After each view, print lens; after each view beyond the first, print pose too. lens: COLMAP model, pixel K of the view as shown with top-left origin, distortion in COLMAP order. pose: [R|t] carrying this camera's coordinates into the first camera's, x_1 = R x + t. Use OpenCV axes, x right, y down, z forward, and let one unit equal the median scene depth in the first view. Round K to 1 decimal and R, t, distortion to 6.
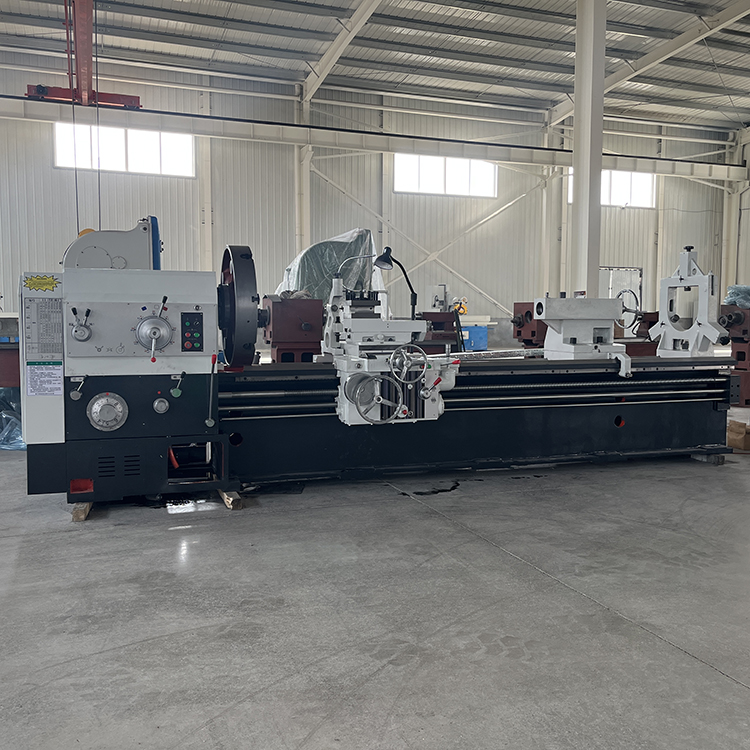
lens RADIAL K [[748.8, 0, 376.9], [0, 748.8, 368.1], [0, 0, 1]] dist [0.073640, -0.096820]
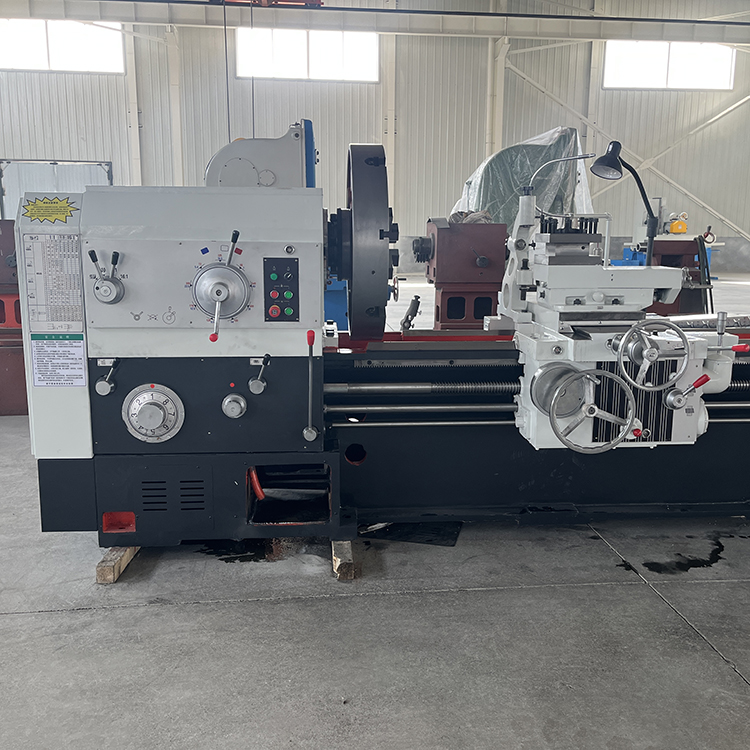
lens RADIAL K [[748.8, 0, 376.9], [0, 748.8, 368.1], [0, 0, 1]] dist [0.073640, -0.096820]
pose [[0.969058, 0.046597, -0.242394, -0.017511], [-0.019617, 0.993452, 0.112550, -0.049849], [0.246051, -0.104313, 0.963627, 0.386245]]
